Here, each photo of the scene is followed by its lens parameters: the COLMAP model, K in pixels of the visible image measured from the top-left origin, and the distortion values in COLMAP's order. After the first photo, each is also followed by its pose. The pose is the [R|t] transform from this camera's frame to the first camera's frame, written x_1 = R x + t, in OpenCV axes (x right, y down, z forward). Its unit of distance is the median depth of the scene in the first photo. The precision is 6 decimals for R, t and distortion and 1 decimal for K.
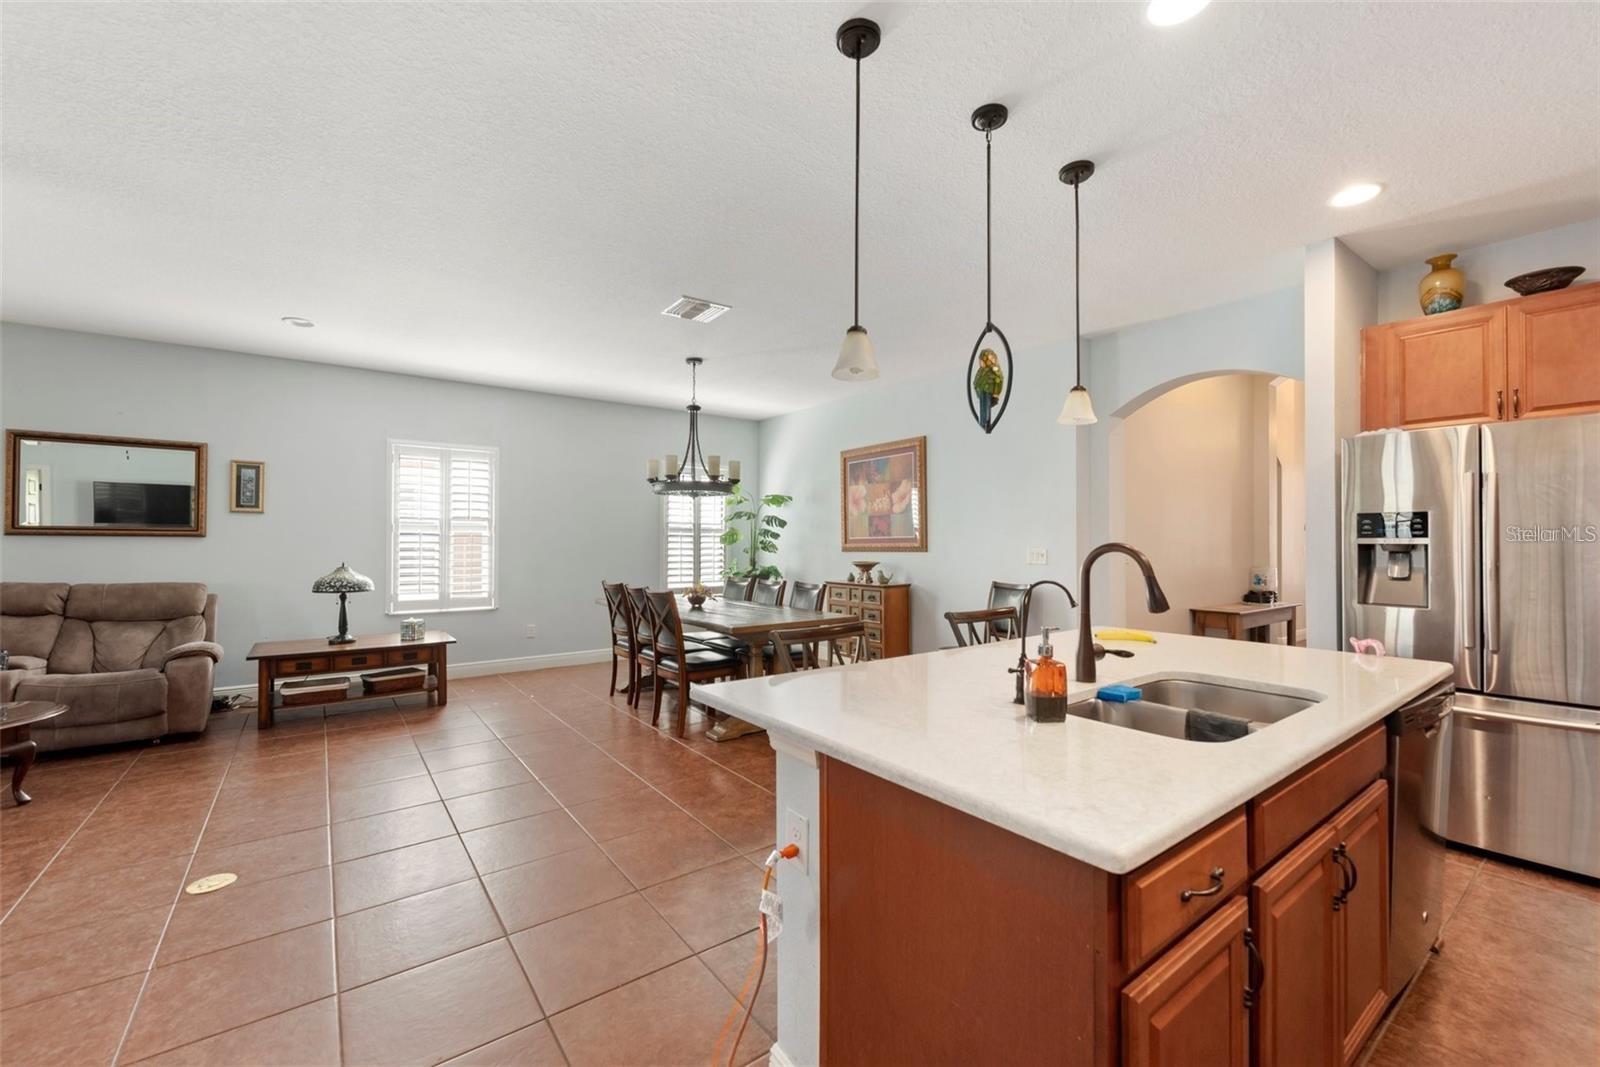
lens RADIAL K [[642.1, 0, 797.8], [0, 642.1, 537.1], [0, 0, 1]] dist [0.001108, -0.000181]
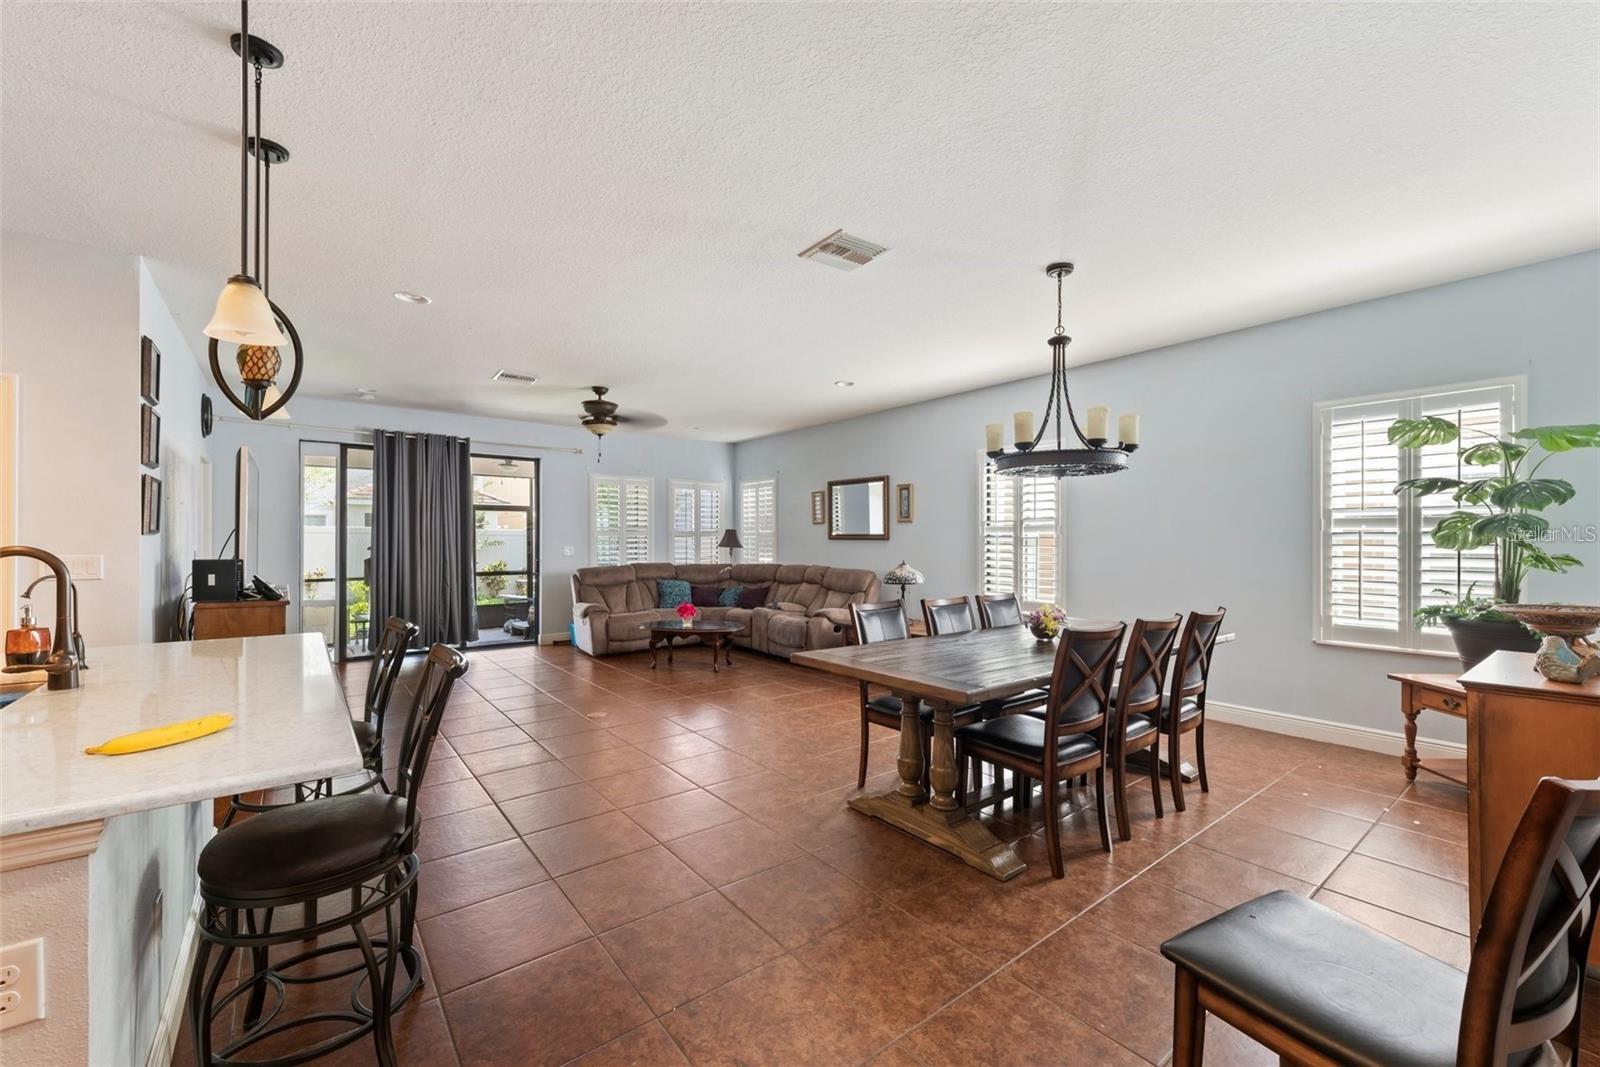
lens RADIAL K [[642.1, 0, 797.8], [0, 642.1, 537.1], [0, 0, 1]] dist [0.001108, -0.000181]
pose [[0.018890, -0.006974, -0.999797, 0.529169], [0.007487, 0.999949, -0.006833, 0.002143], [0.999794, -0.007356, 0.018942, 0.771045]]
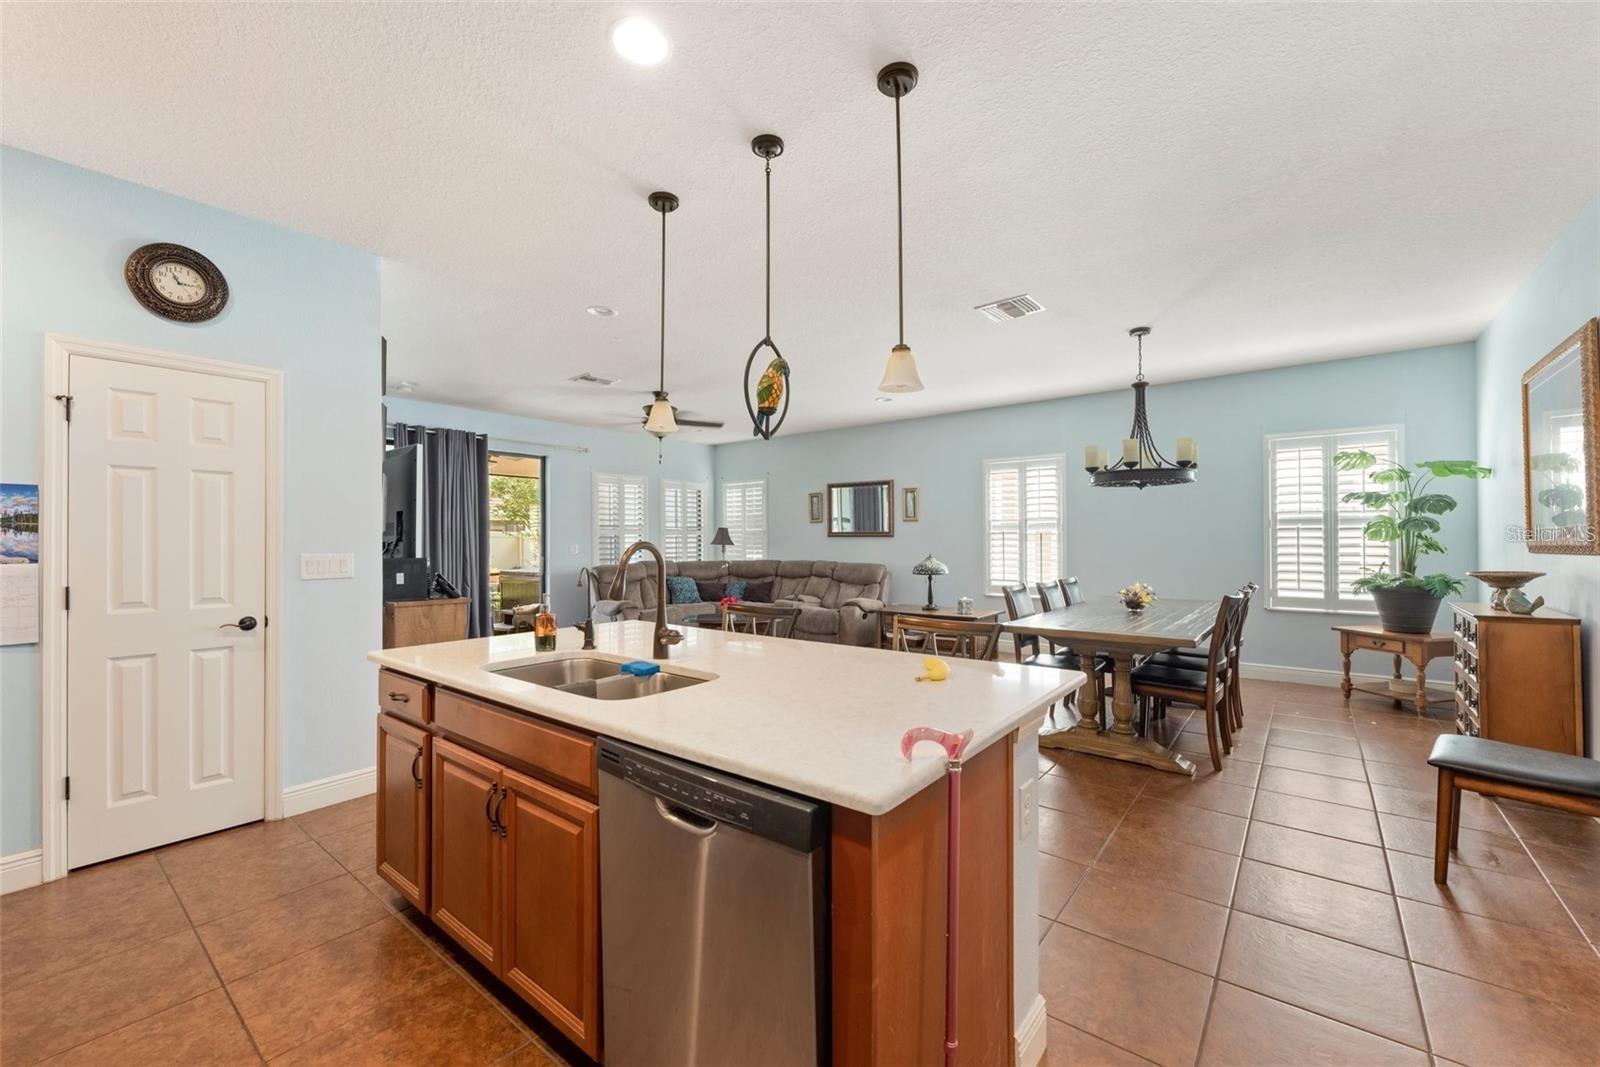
lens RADIAL K [[644.4, 0, 796.7], [0, 644.4, 531.5], [0, 0, 1]] dist [-0.001702, -0.000309]
pose [[0.254129, -0.013663, -0.967074, 0.608957], [0.013086, 0.999857, -0.010687, 0.000735], [0.967082, -0.009939, 0.254272, 0.345873]]
